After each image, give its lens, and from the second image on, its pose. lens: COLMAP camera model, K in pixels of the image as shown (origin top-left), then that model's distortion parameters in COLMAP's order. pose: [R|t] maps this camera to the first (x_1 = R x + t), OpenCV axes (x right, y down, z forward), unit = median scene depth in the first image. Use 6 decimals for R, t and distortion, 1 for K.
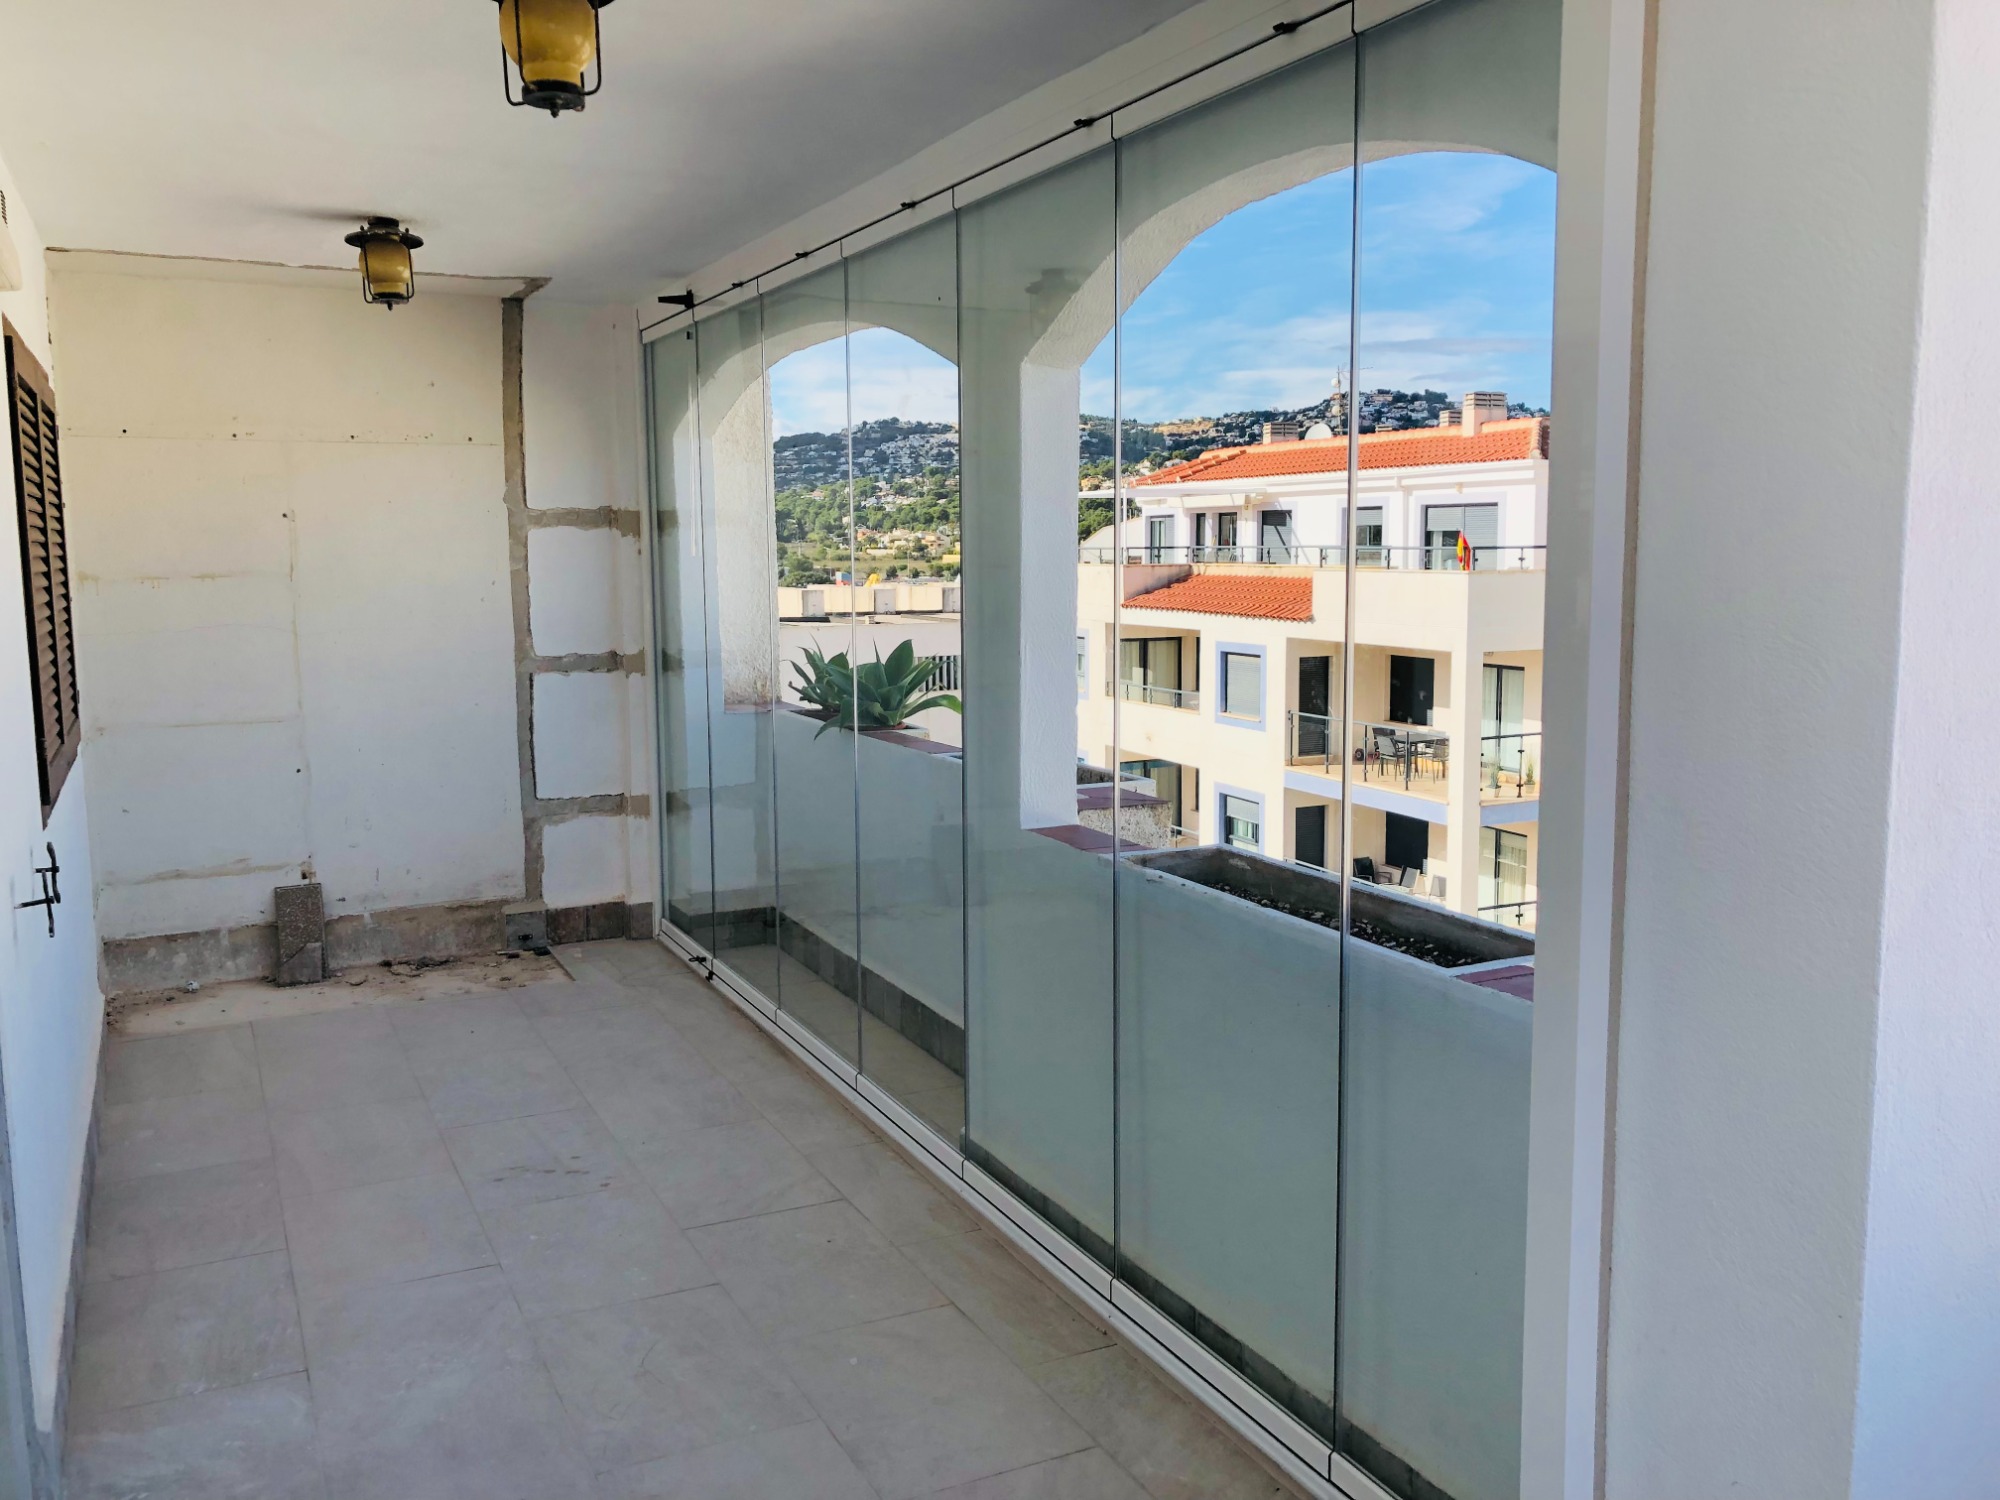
lens RADIAL K [[1607.1, 0, 1006.8], [0, 1607.1, 723.0], [0, 0, 1]] dist [0.011300, -0.029966]
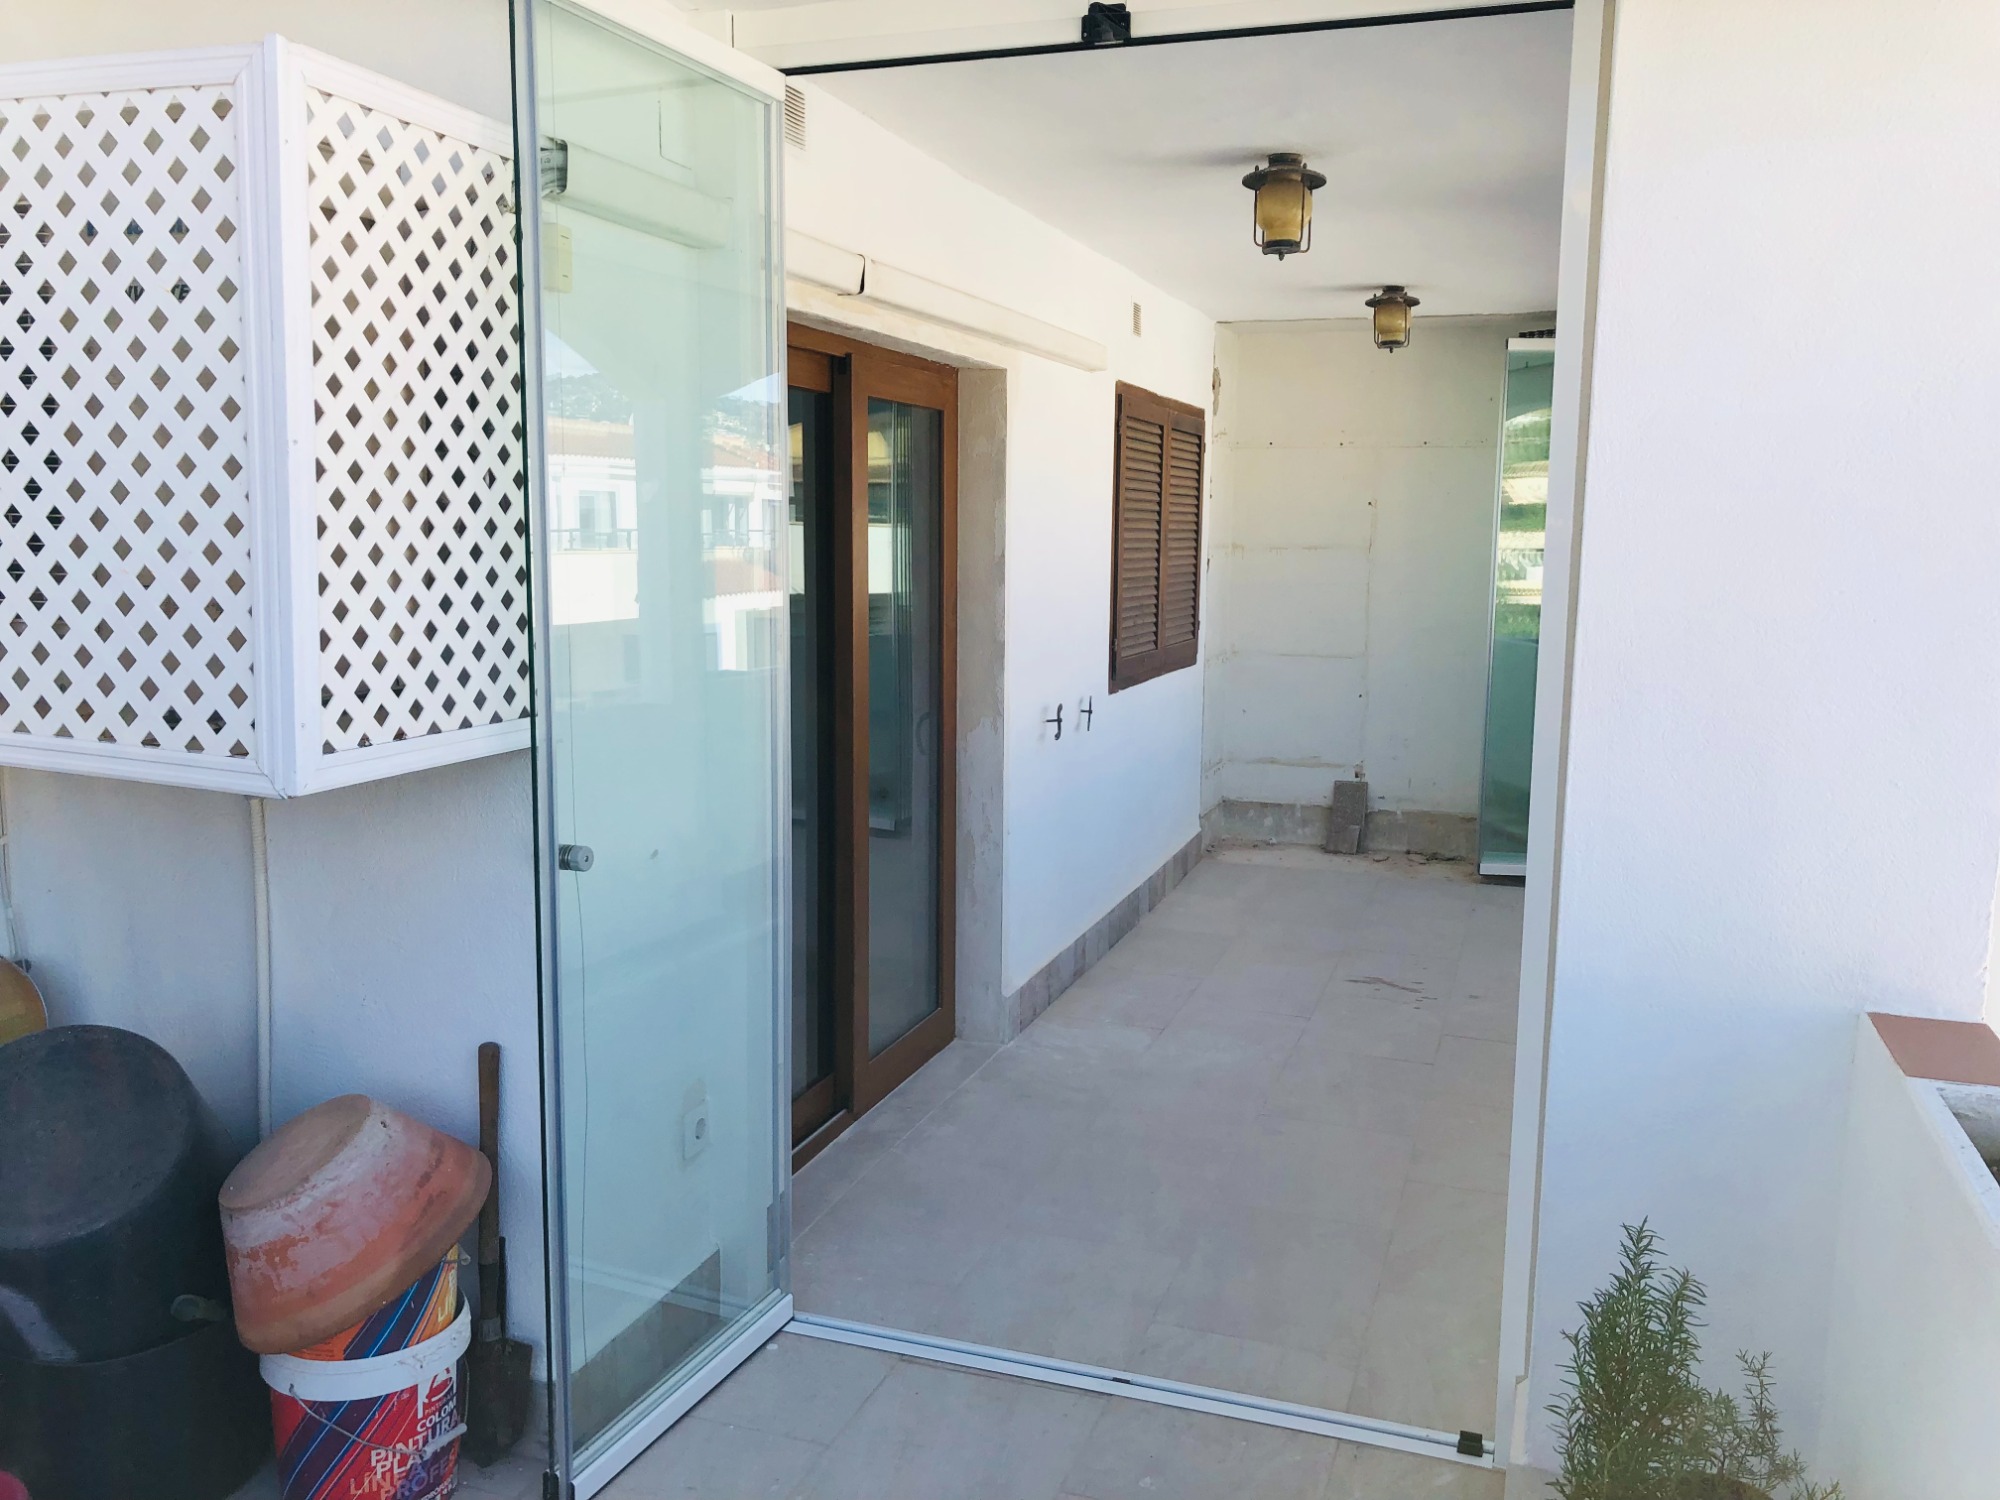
lens RADIAL K [[1607.1, 0, 994.9], [0, 1607.1, 757.5], [0, 0, 1]] dist [0.011300, -0.029966]
pose [[0.685210, 0.118955, -0.718565, 0.328140], [-0.098978, 0.992629, 0.069941, 0.017694], [0.721588, 0.023198, 0.691933, -0.144721]]
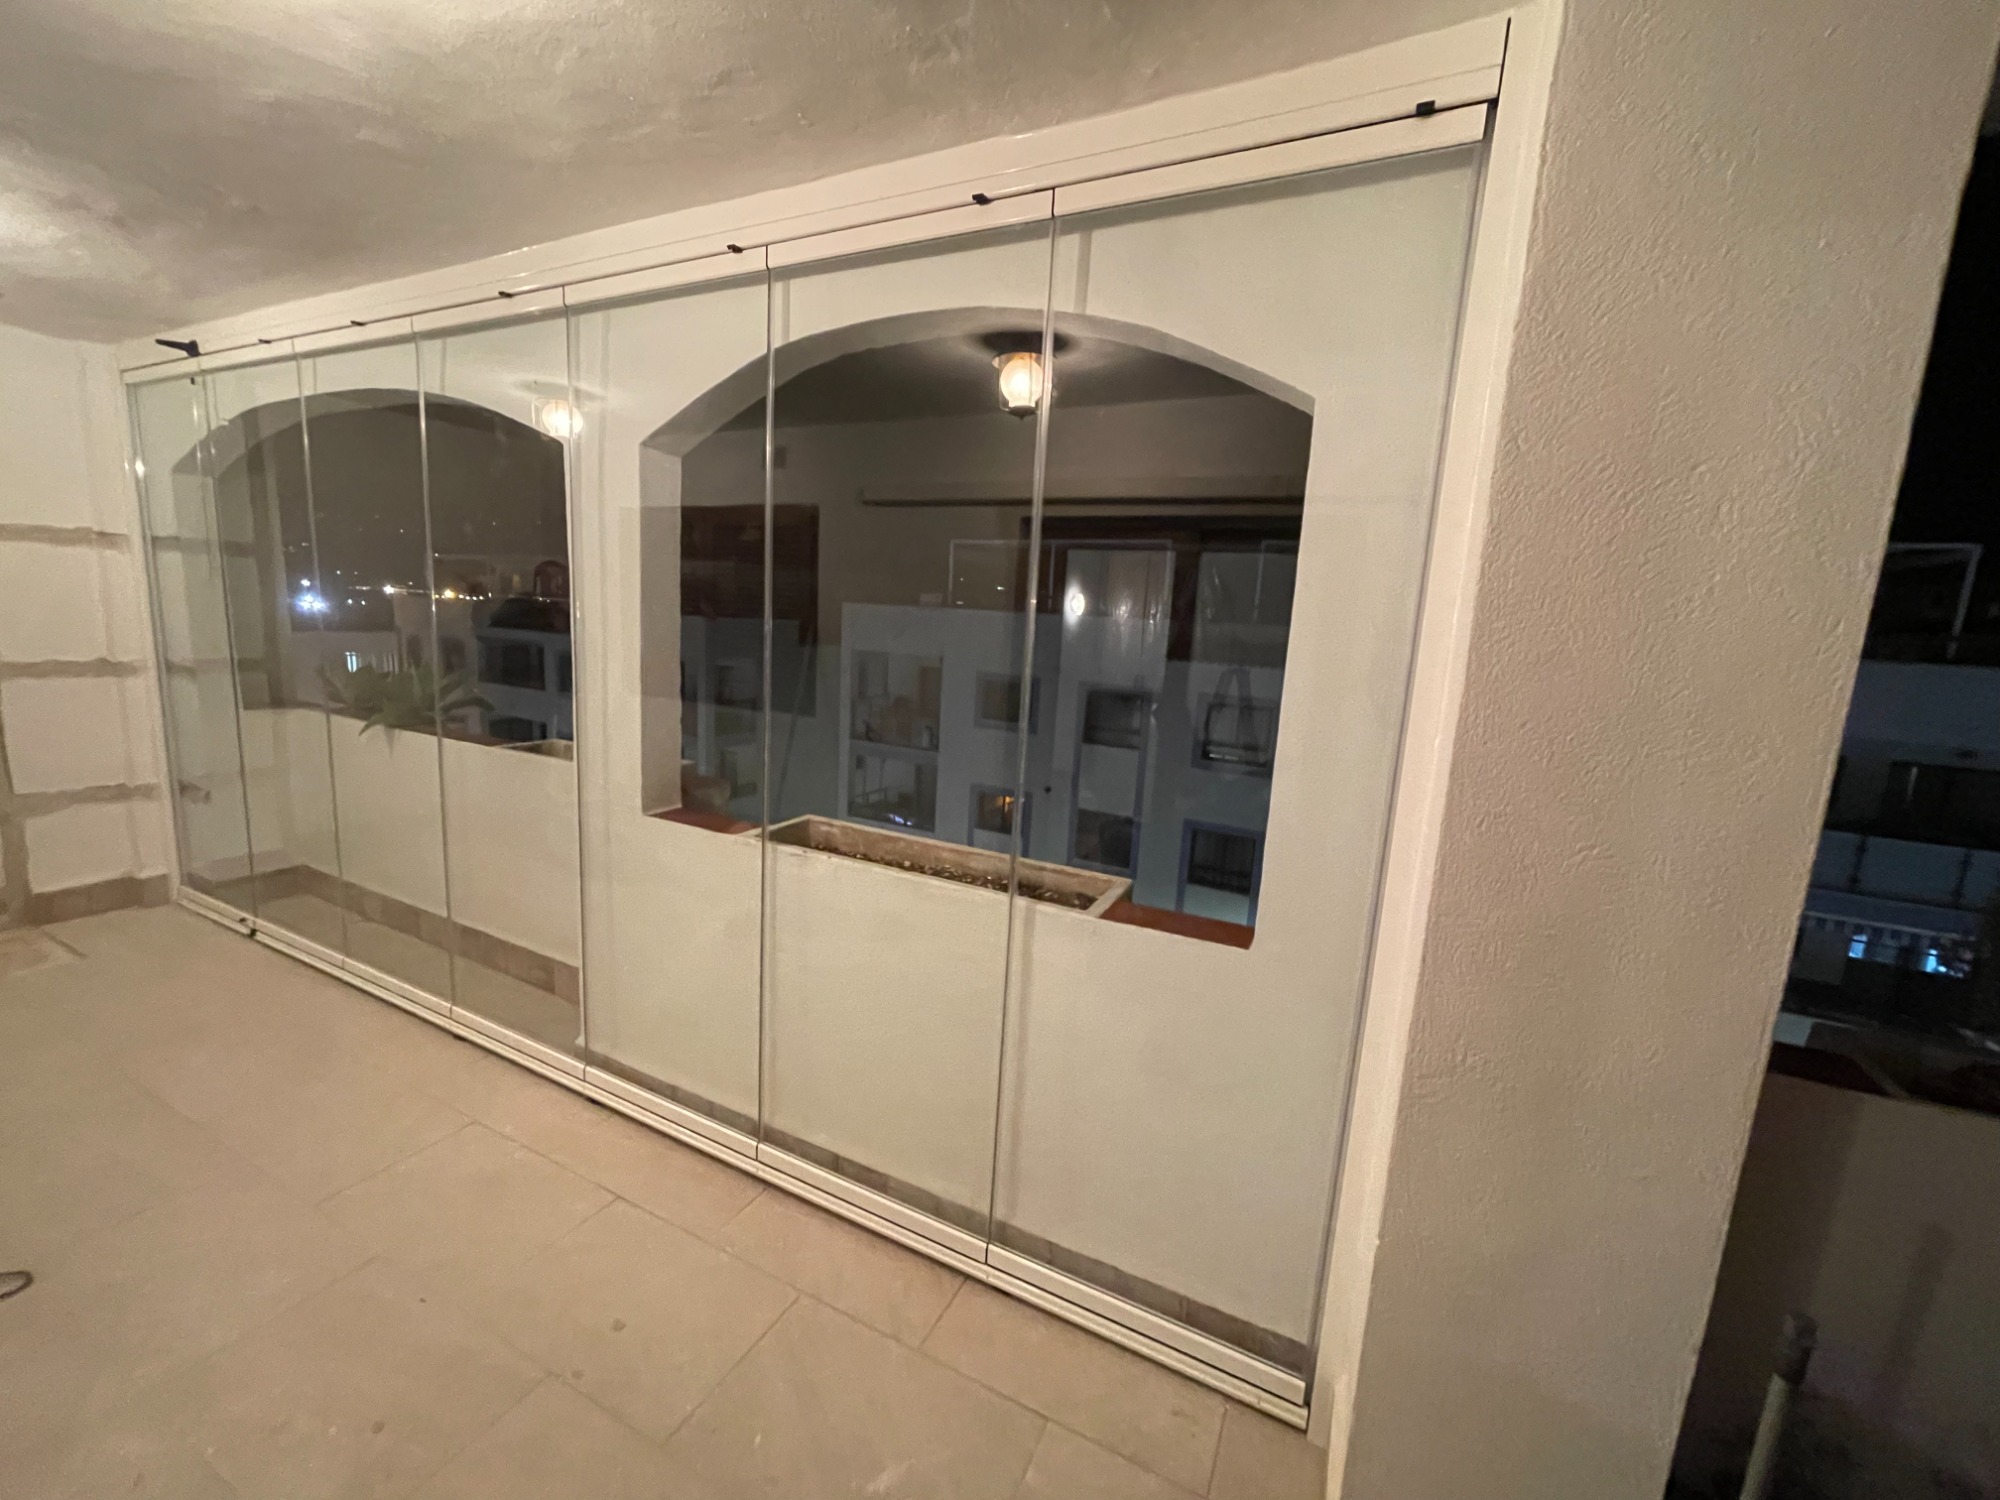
lens RADIAL K [[820.3, 0, 981.5], [0, 820.3, 749.7], [0, 0, 1]] dist [0.000530, 0.000691]
pose [[0.811433, -0.044707, 0.582733, -0.105755], [0.006193, 0.997672, 0.067918, -0.020087], [-0.584413, -0.051502, 0.809820, 0.213976]]
